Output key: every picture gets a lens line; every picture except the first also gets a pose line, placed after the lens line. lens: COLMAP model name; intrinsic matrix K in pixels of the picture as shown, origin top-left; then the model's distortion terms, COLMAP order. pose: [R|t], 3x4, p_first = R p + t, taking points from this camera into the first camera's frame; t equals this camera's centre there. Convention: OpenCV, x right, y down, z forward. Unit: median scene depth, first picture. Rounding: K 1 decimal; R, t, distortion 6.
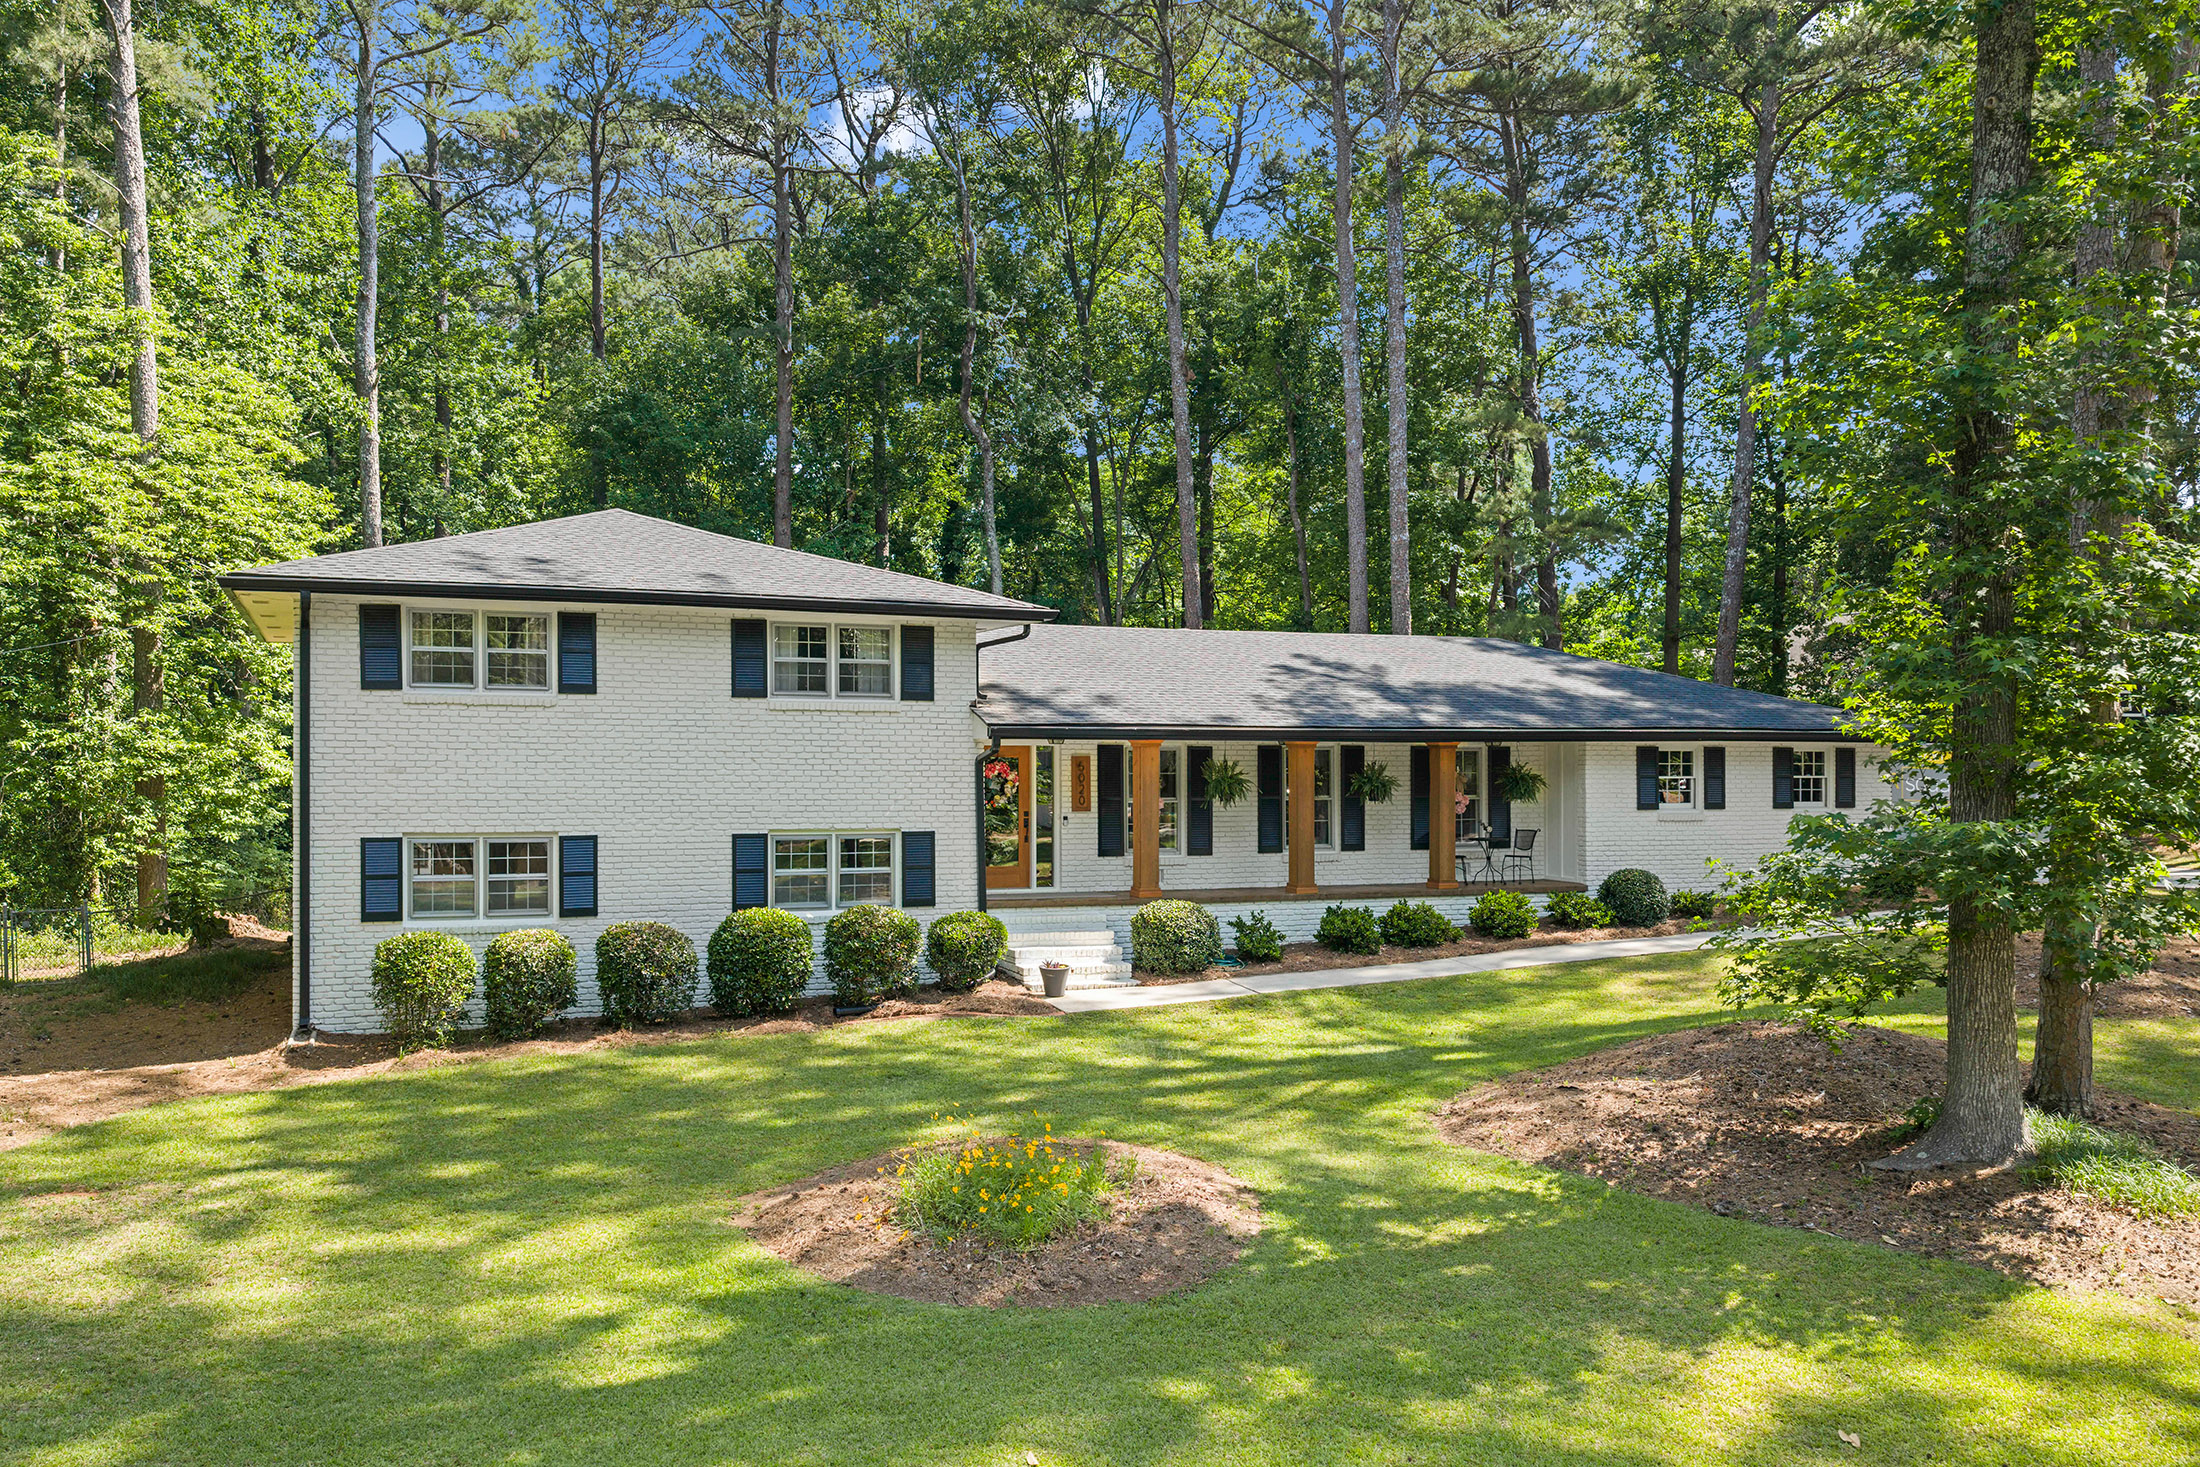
lens RADIAL K [[1822.5, 0, 1098.0], [0, 1822.5, 737.9], [0, 0, 1]] dist [0.006903, -0.000187]
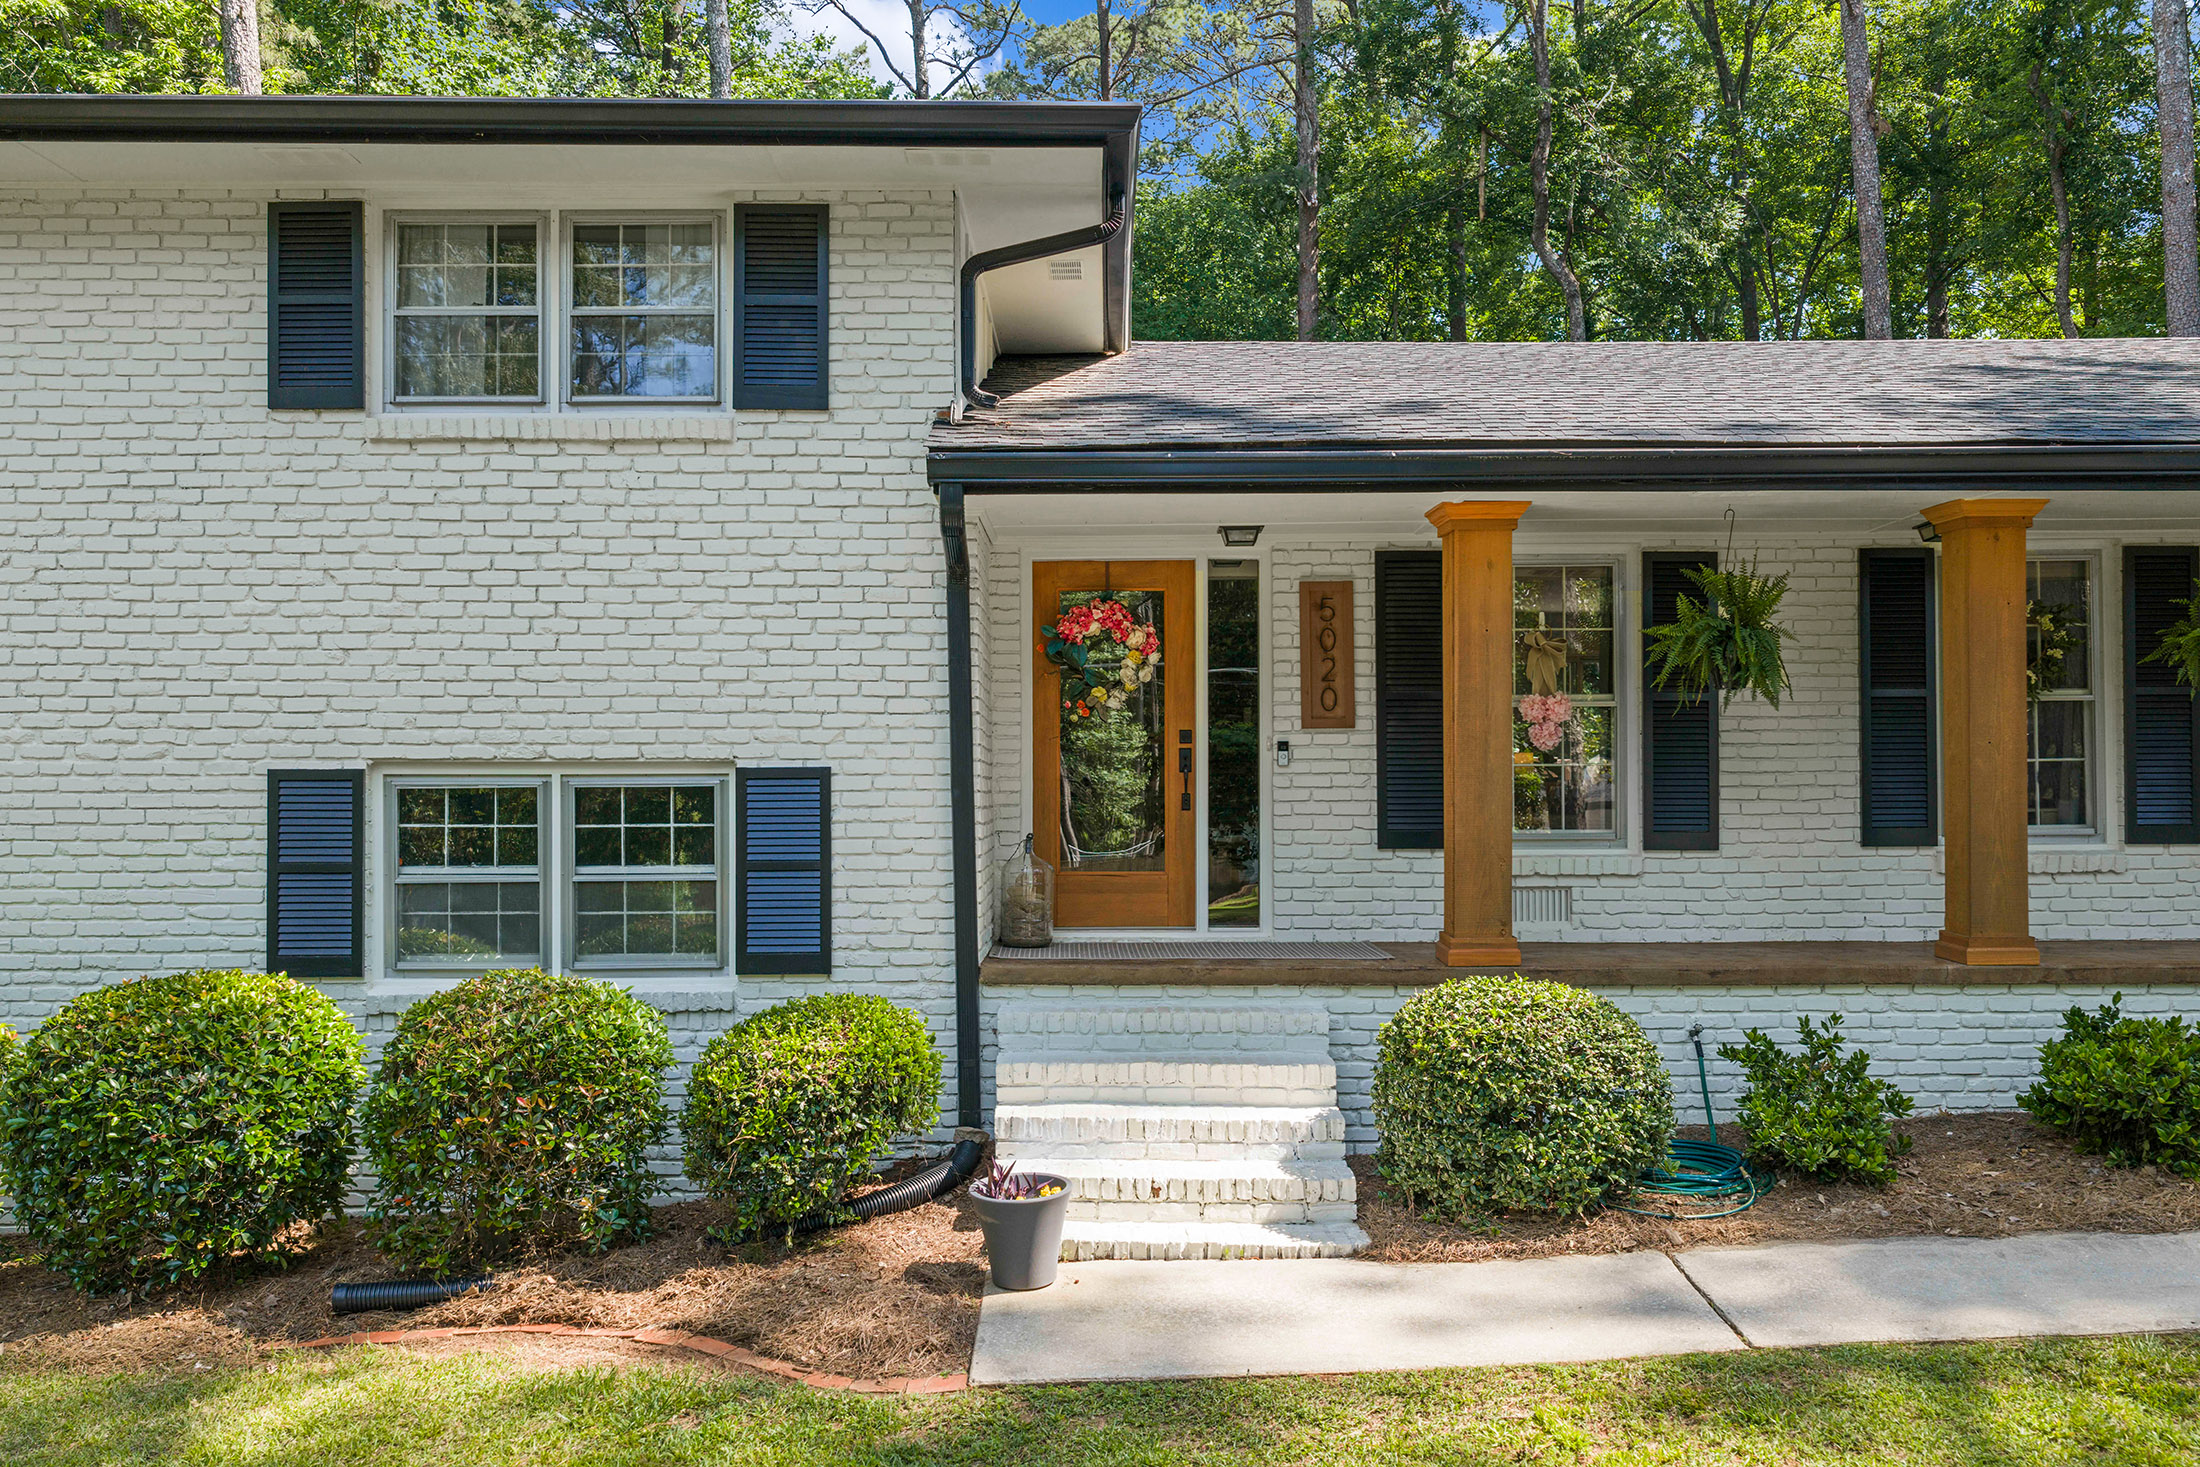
lens RADIAL K [[1818.8, 0, 1096.4], [0, 1818.8, 813.5], [0, 0, 1]] dist [0.026114, -0.002829]
pose [[0.925048, 0.001876, -0.379846, 0.092049], [0.010128, 0.999510, 0.029602, 0.047453], [0.379716, -0.031231, 0.924576, 0.650276]]
